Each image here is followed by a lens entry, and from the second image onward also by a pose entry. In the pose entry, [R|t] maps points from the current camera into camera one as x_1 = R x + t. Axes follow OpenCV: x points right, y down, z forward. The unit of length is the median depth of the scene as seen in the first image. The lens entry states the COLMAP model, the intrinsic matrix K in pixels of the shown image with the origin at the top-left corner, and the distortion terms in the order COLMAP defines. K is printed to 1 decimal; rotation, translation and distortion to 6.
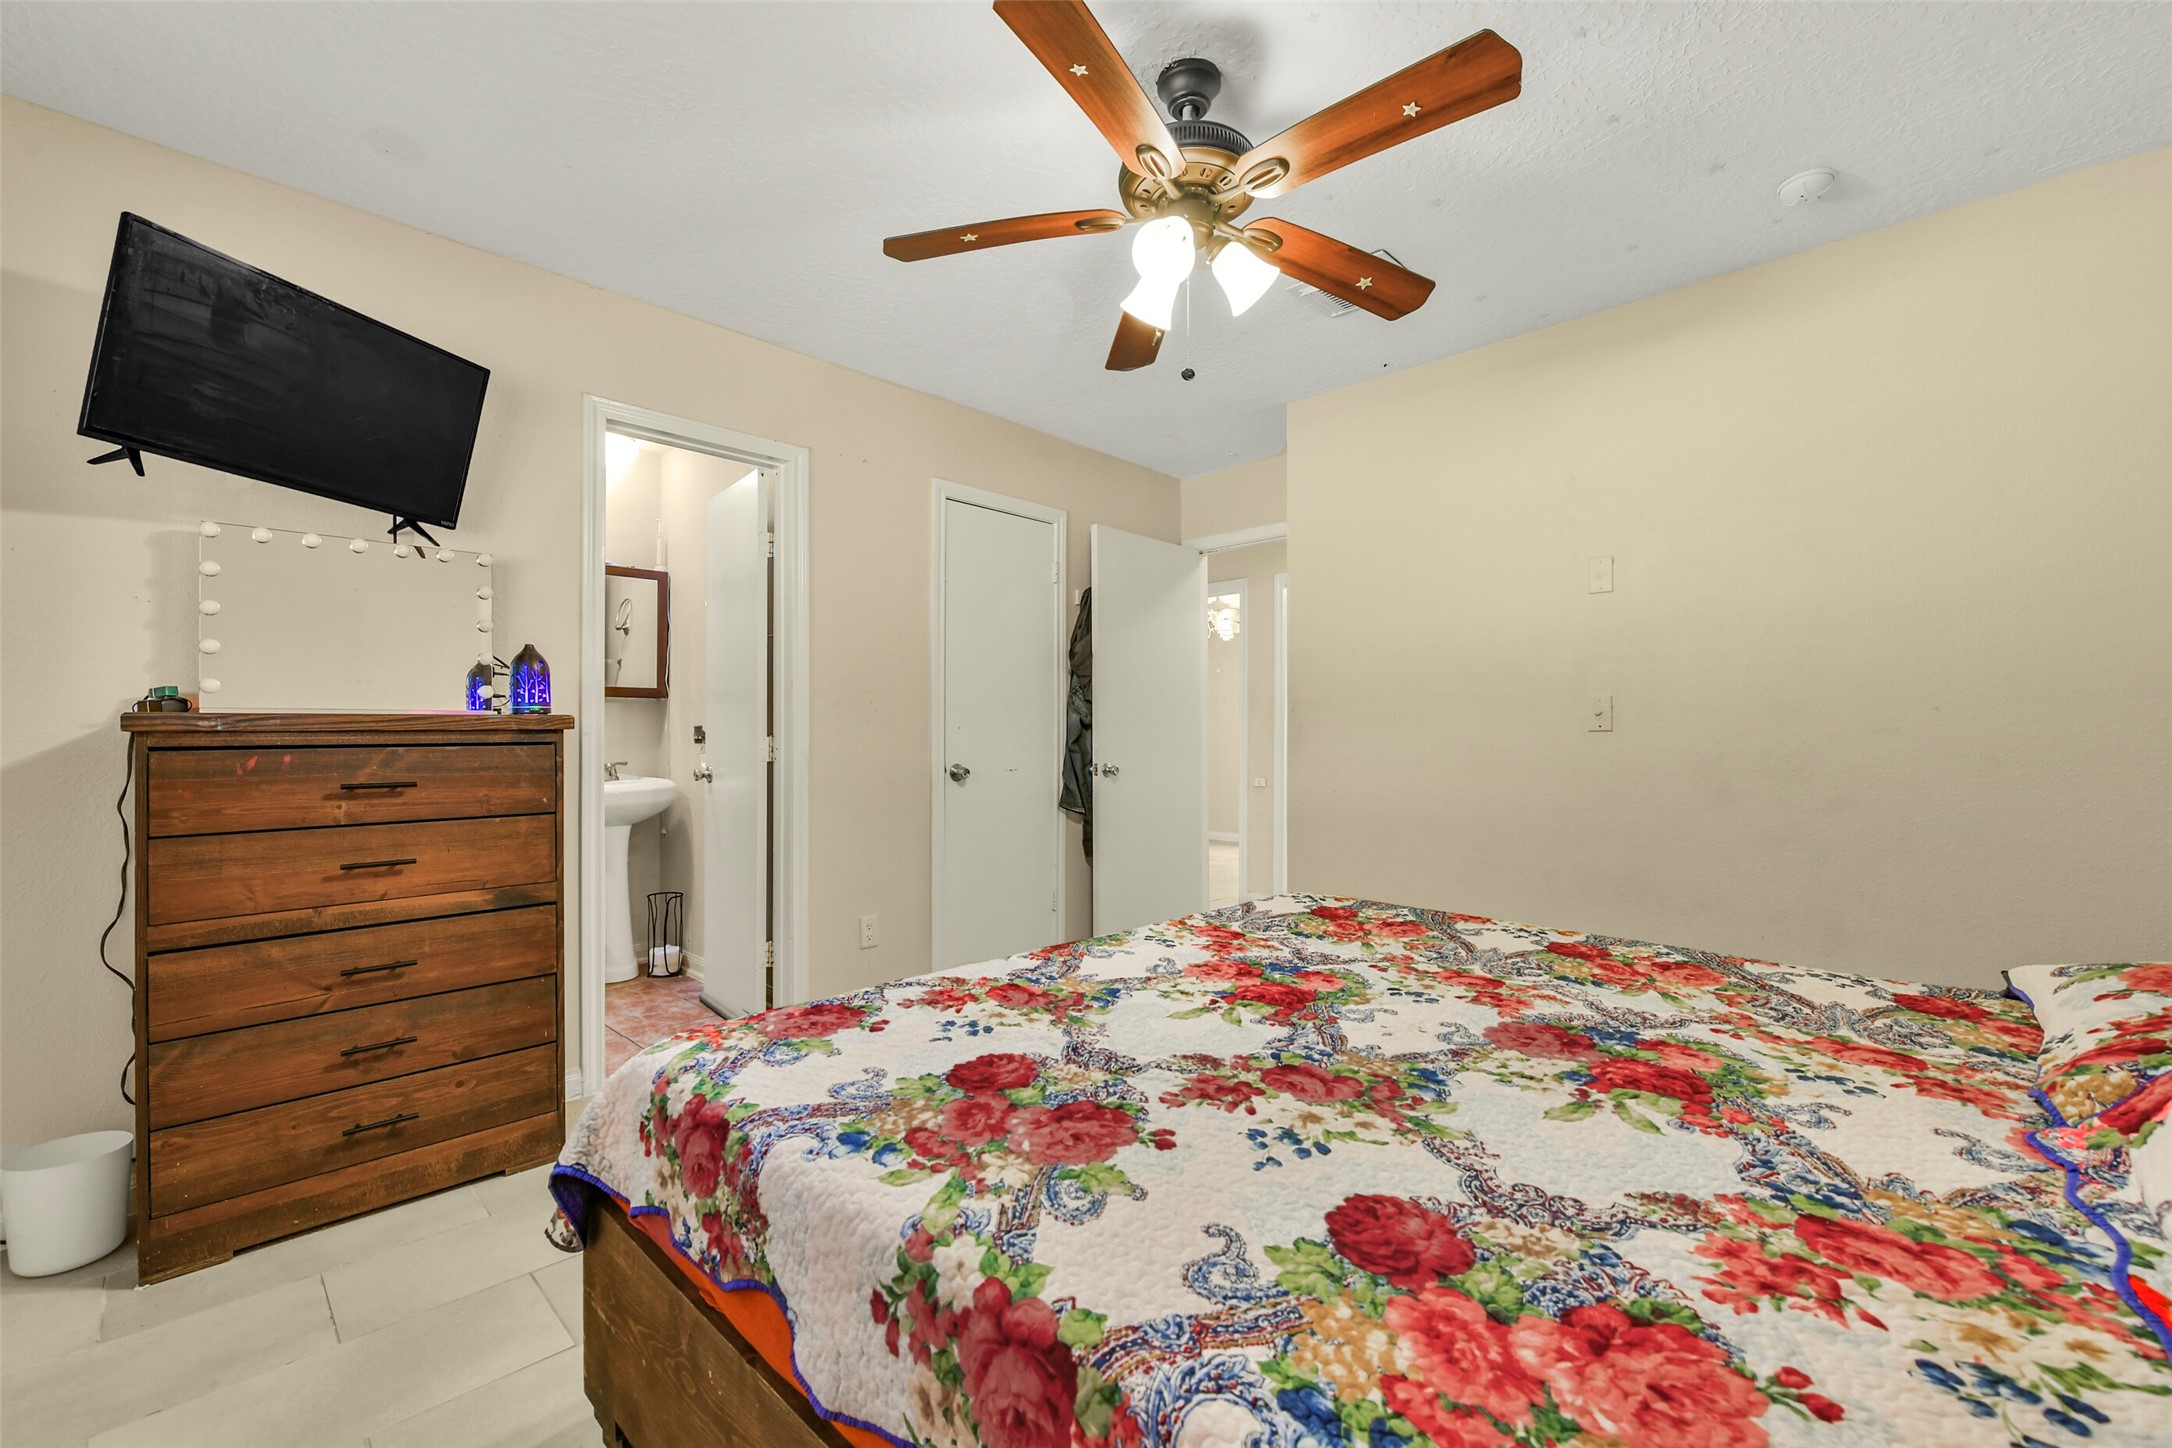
lens RADIAL K [[883.6, 0, 1092.6], [0, 883.6, 728.2], [0, 0, 1]] dist [-0.002830, -0.000277]
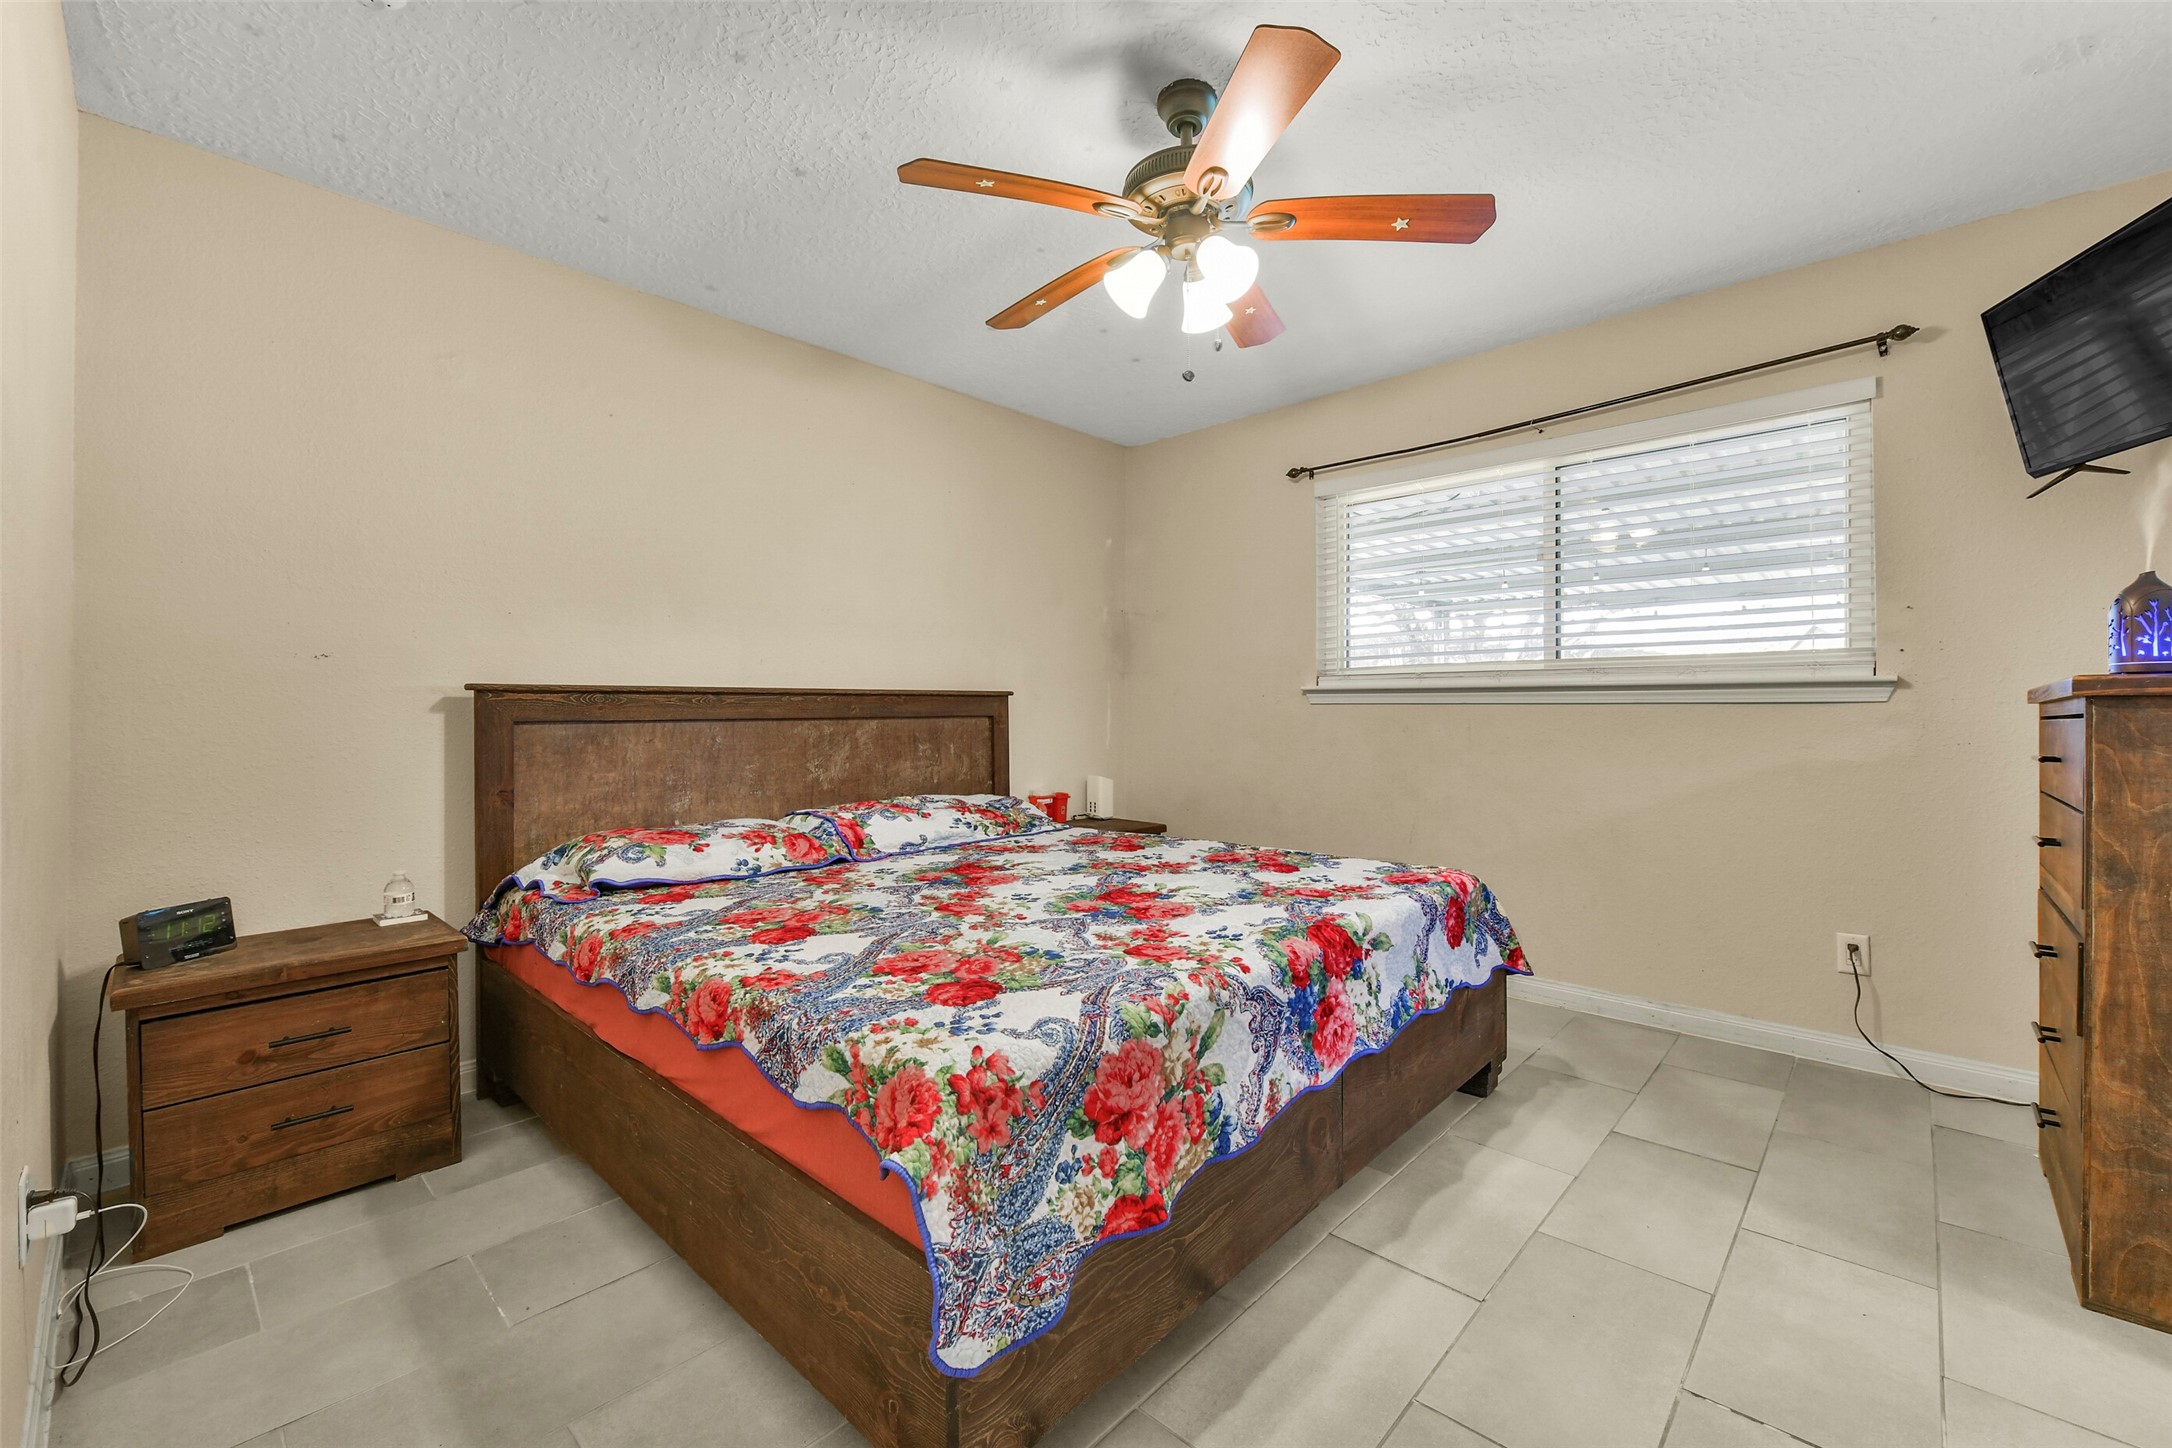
lens RADIAL K [[883.6, 0, 1080.1], [0, 883.6, 722.9], [0, 0, 1]] dist [-0.002830, -0.000277]
pose [[-0.999824, -0.018167, -0.004774, 0.521876], [-0.018217, 0.999779, 0.010534, 0.009506], [0.004581, 0.010619, -0.999933, 2.016863]]
